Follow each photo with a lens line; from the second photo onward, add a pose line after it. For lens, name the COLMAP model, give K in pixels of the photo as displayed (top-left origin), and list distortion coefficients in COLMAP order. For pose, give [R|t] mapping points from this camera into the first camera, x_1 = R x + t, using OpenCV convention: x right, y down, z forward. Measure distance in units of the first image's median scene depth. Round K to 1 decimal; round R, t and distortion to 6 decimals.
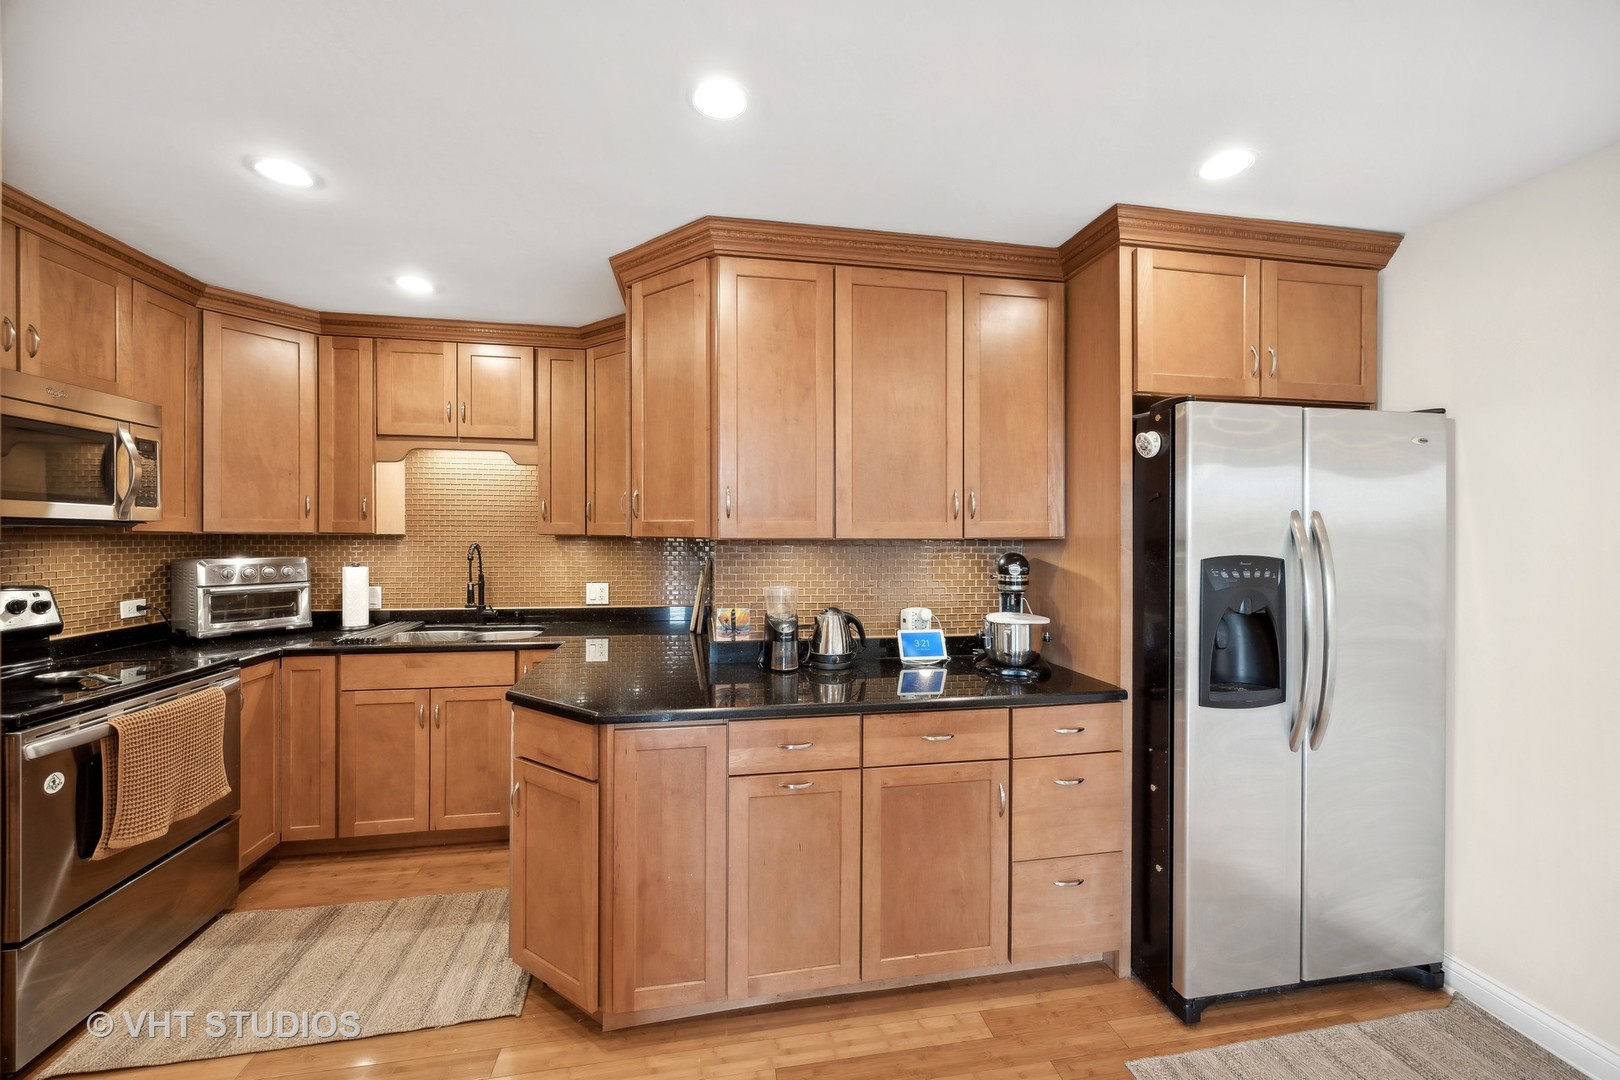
lens RADIAL K [[631.0, 0, 812.5], [0, 631.0, 537.5], [0, 0, 1]] dist [-0.002306, -0.000196]
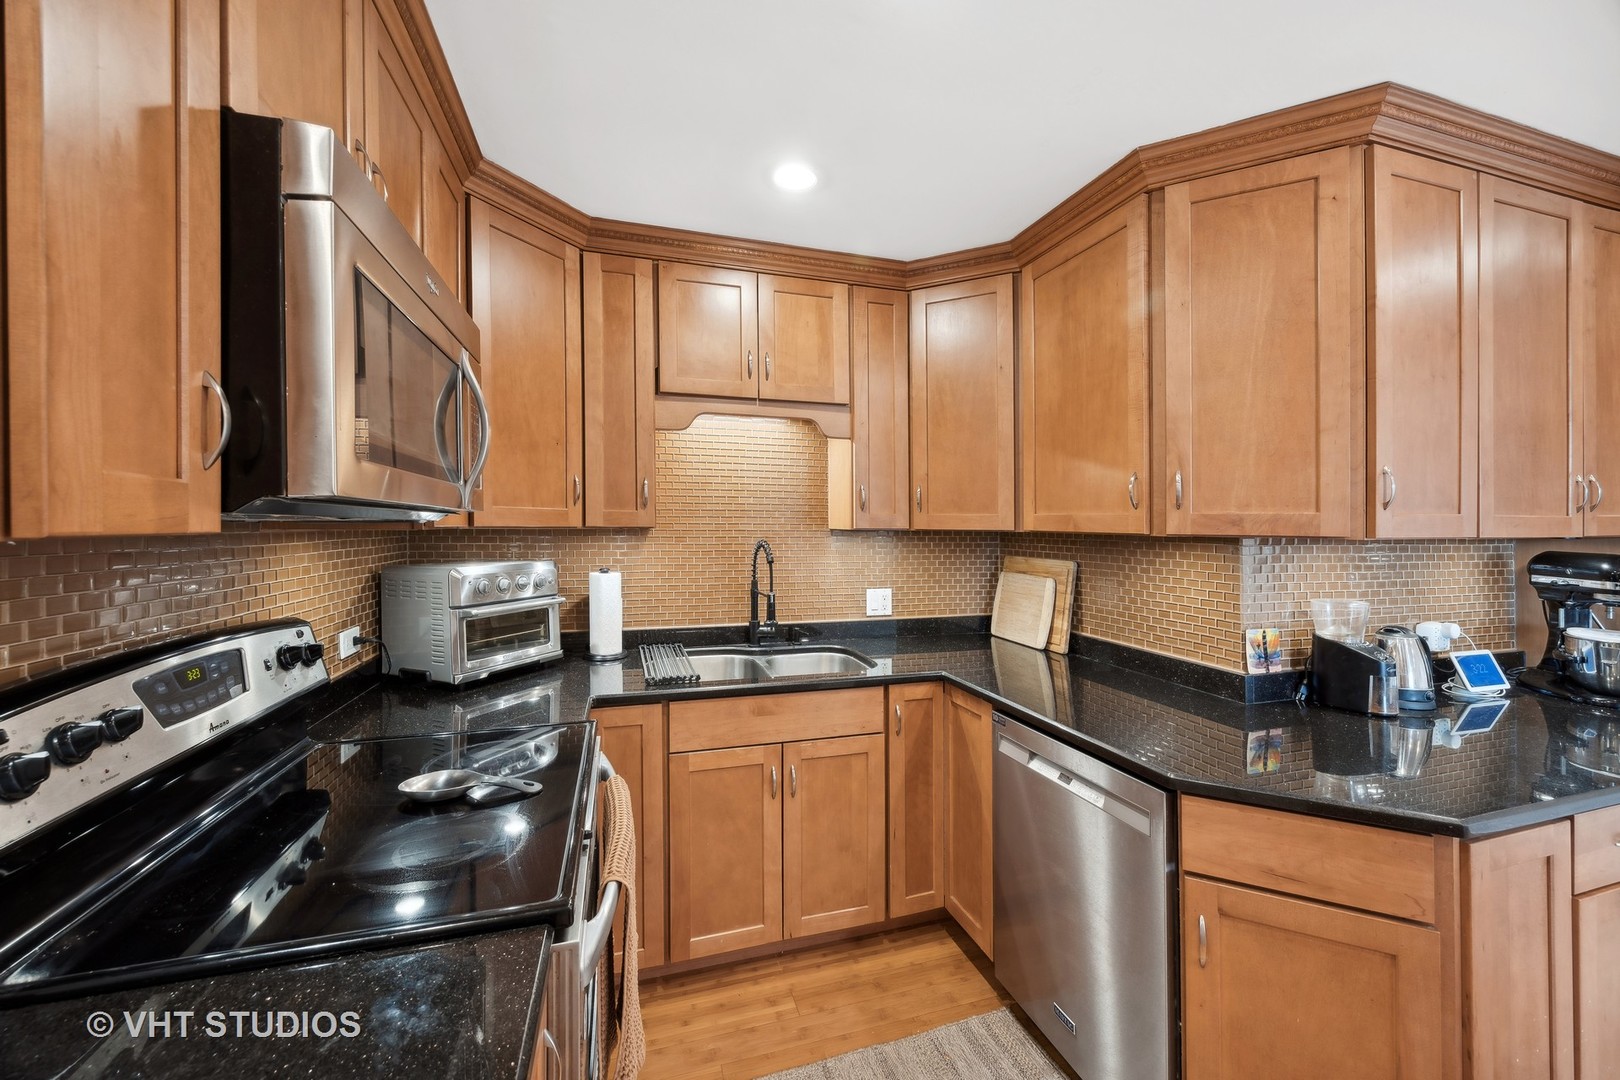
lens RADIAL K [[622.9, 0, 815.7], [0, 622.9, 526.2], [0, 0, 1]] dist [-0.002741, 0.000317]
pose [[0.992592, 0.001187, 0.121491, -0.805604], [-0.001225, 0.999999, 0.000236, -0.011470], [-0.121490, -0.000383, 0.992593, 0.351753]]
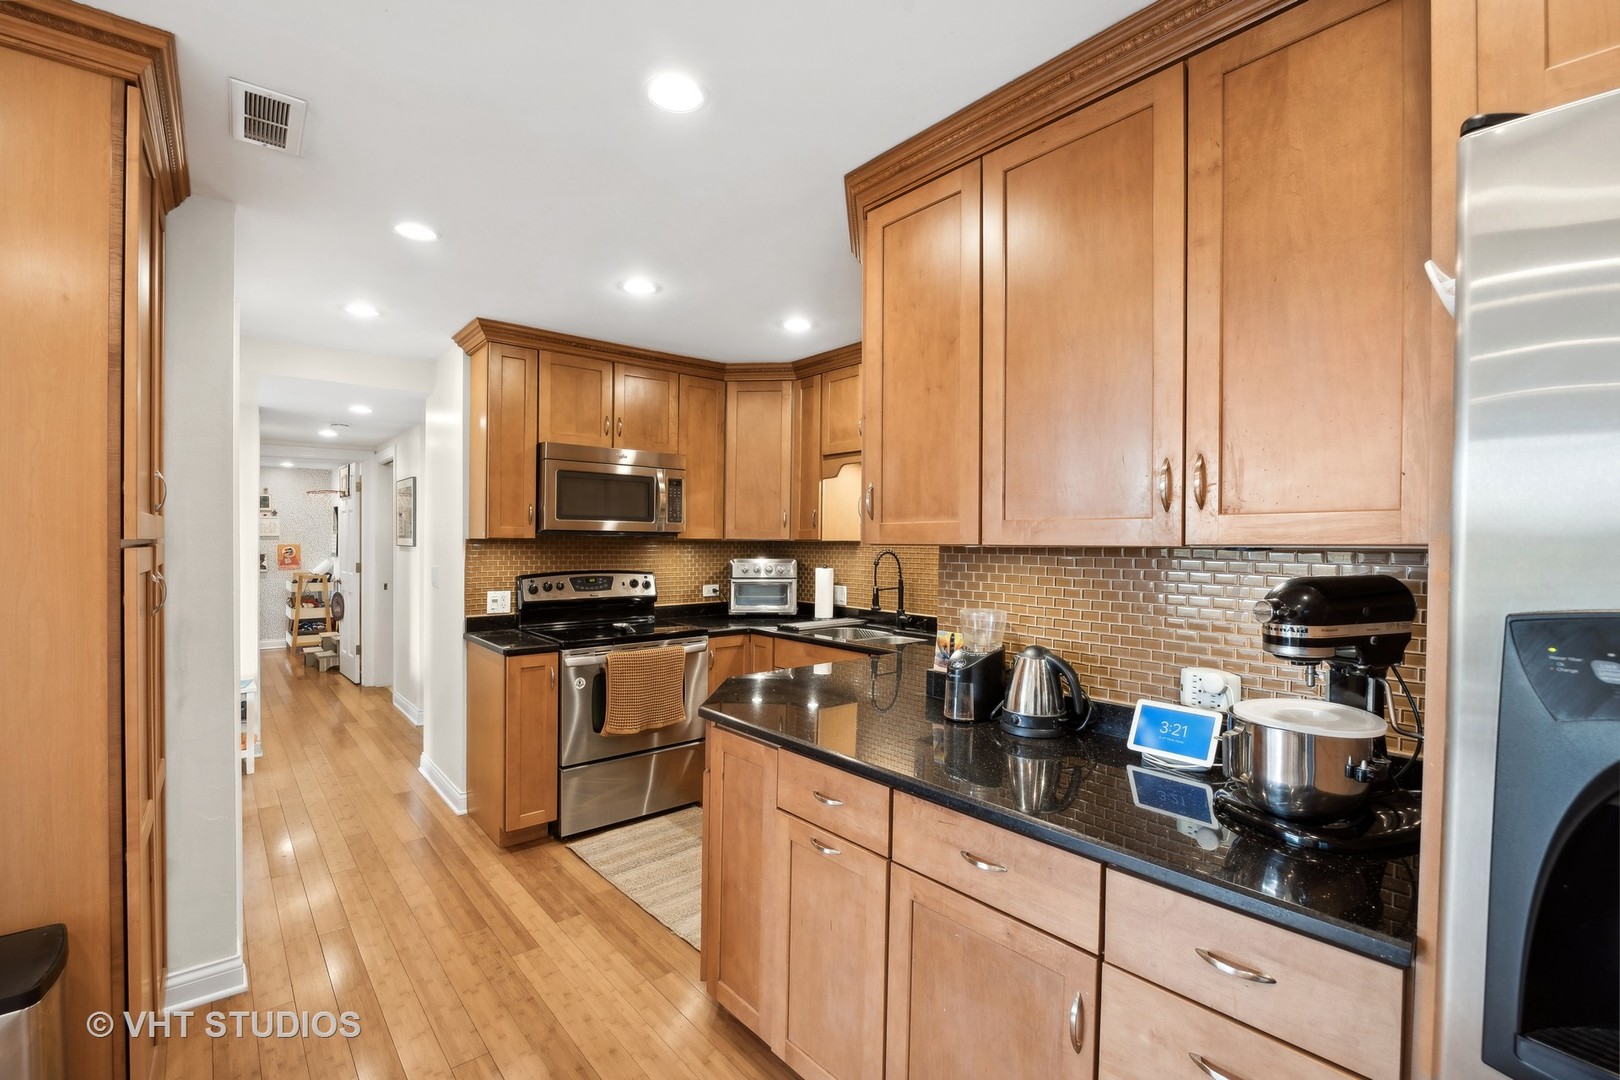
lens RADIAL K [[707.1, 0, 810.3], [0, 707.1, 571.4], [0, 0, 1]] dist [-0.021899, 0.000190]
pose [[0.504023, 0.035716, -0.862951, 0.593854], [-0.006004, 0.999265, 0.037851, 0.002026], [0.863669, -0.013897, 0.503867, 0.425455]]
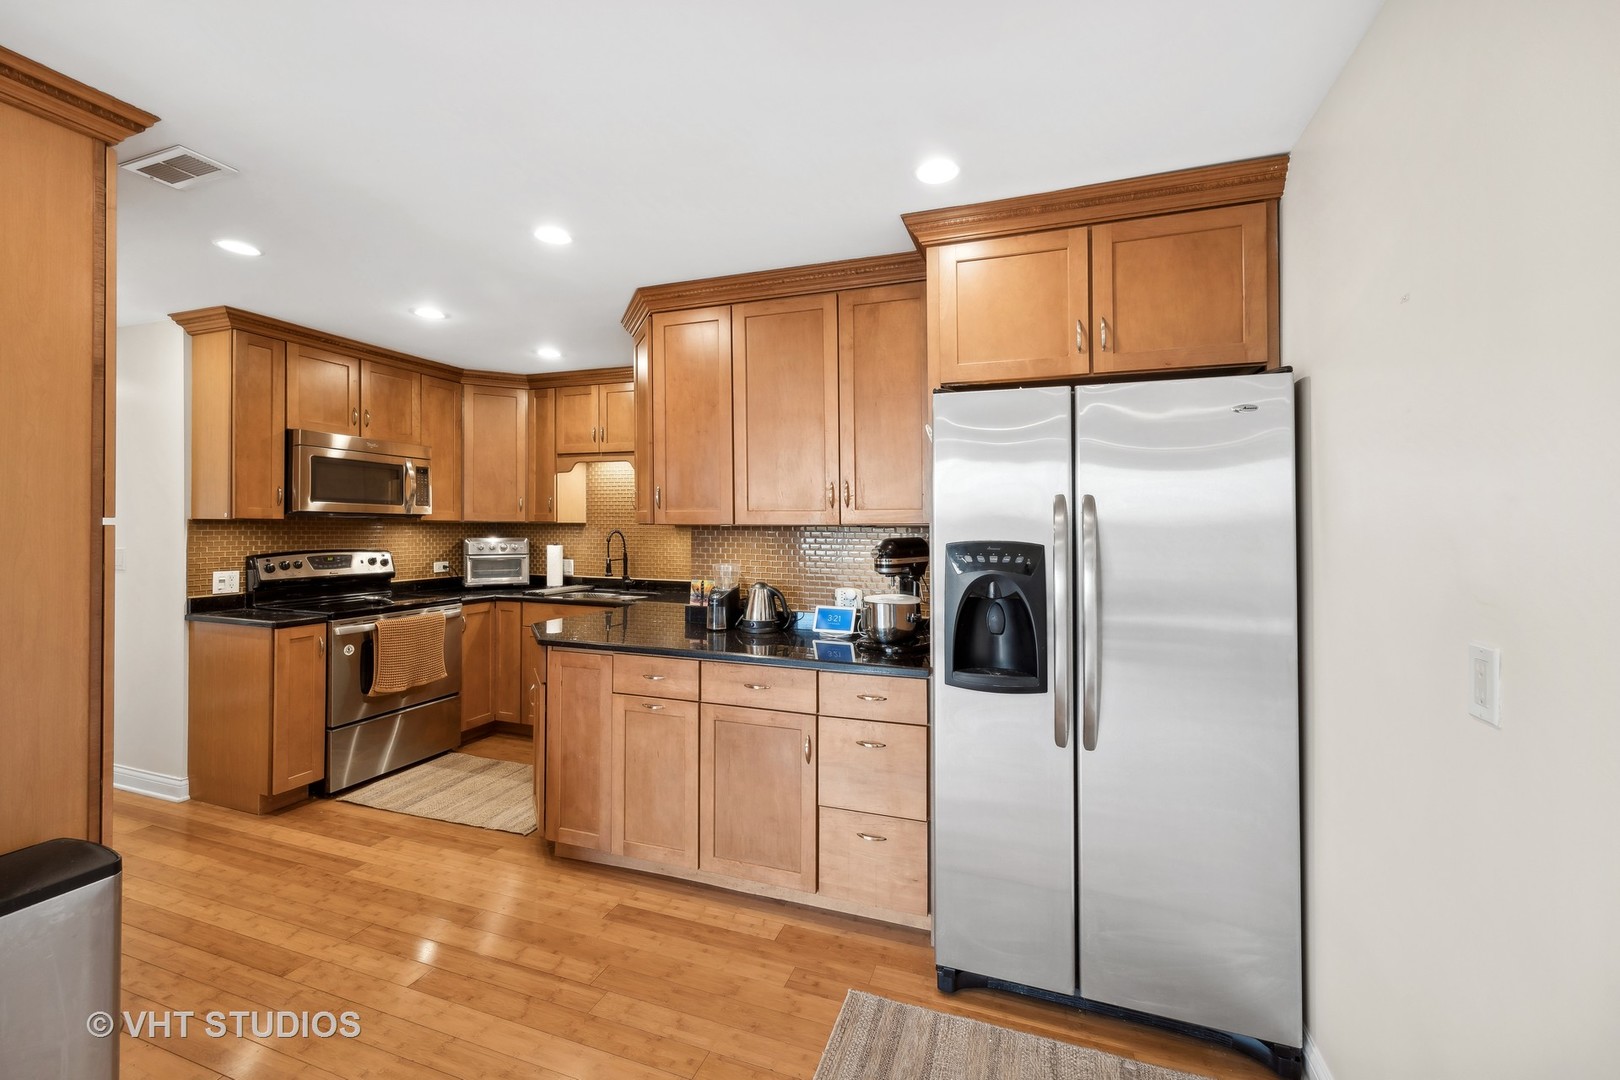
lens RADIAL K [[665.8, 0, 813.1], [0, 665.8, 524.9], [0, 0, 1]] dist [0.002285, 0.000227]
pose [[0.868240, 0.000754, -0.496143, 0.784332], [-0.004907, 0.999963, -0.007067, 0.010296], [0.496120, 0.008570, 0.868212, -0.054871]]
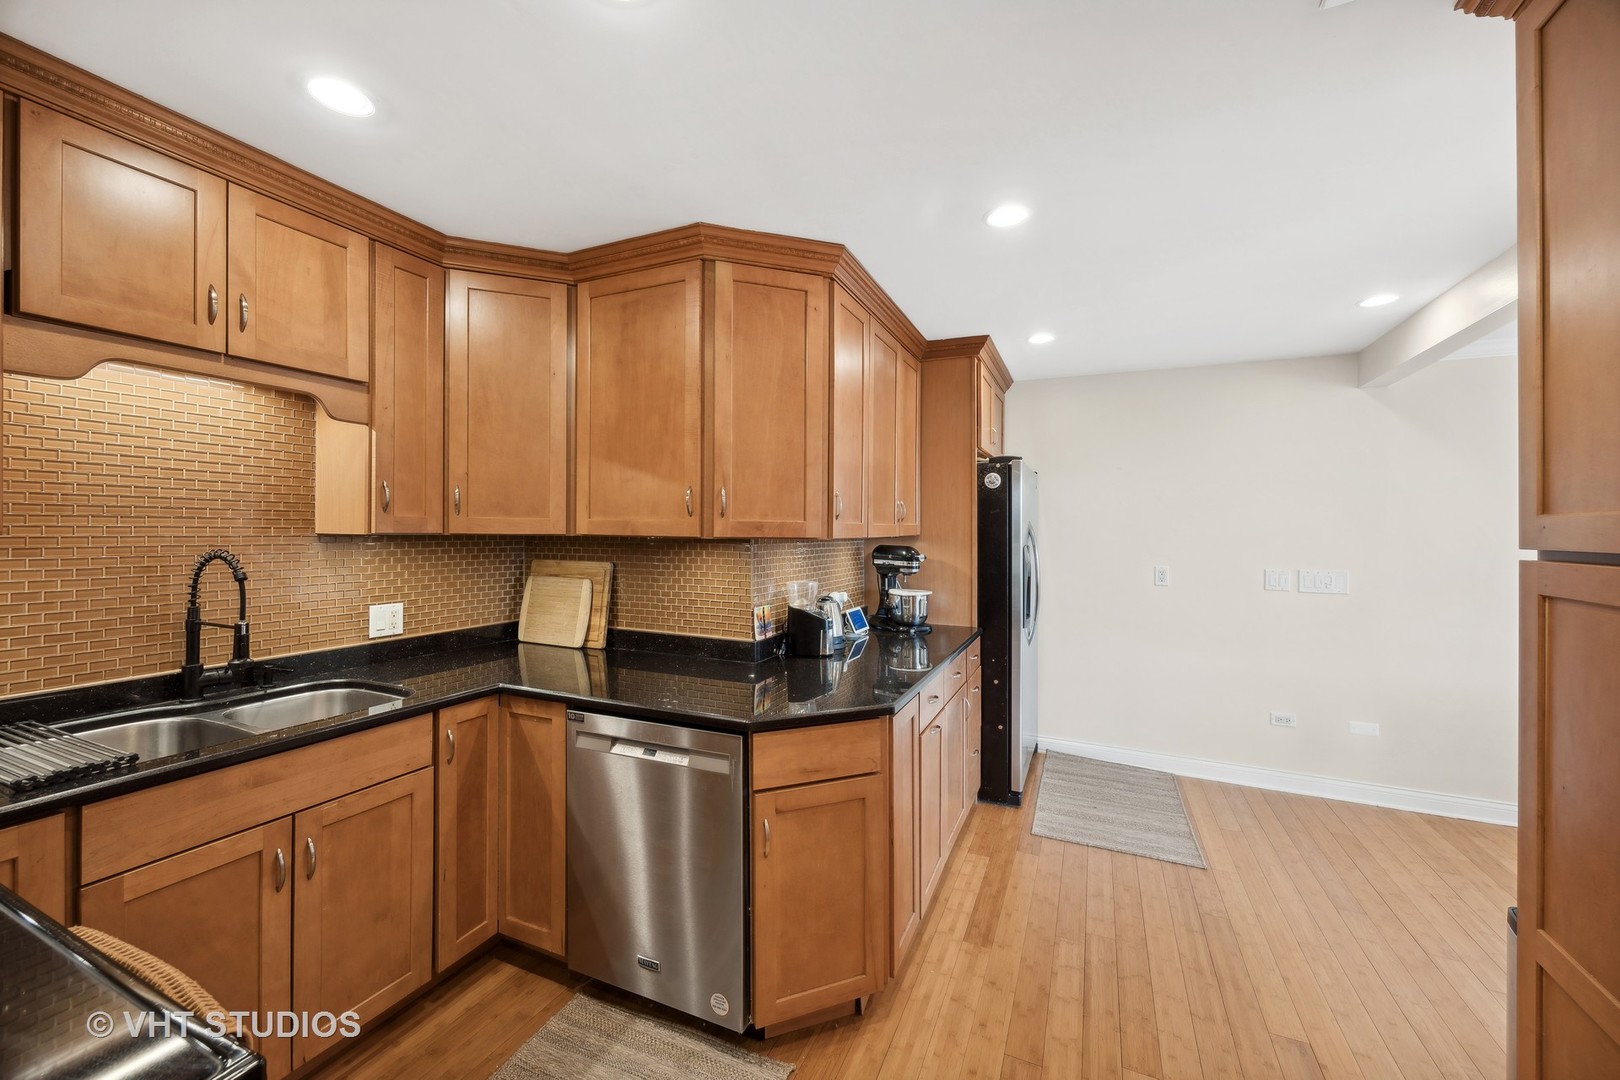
lens RADIAL K [[622.9, 0, 815.7], [0, 622.9, 526.2], [0, 0, 1]] dist [-0.002741, 0.000317]
pose [[0.569293, 0.004567, 0.822122, -0.977046], [-0.002297, 0.999990, -0.003964, -0.015091], [-0.822131, 0.000369, 0.569298, 0.382032]]
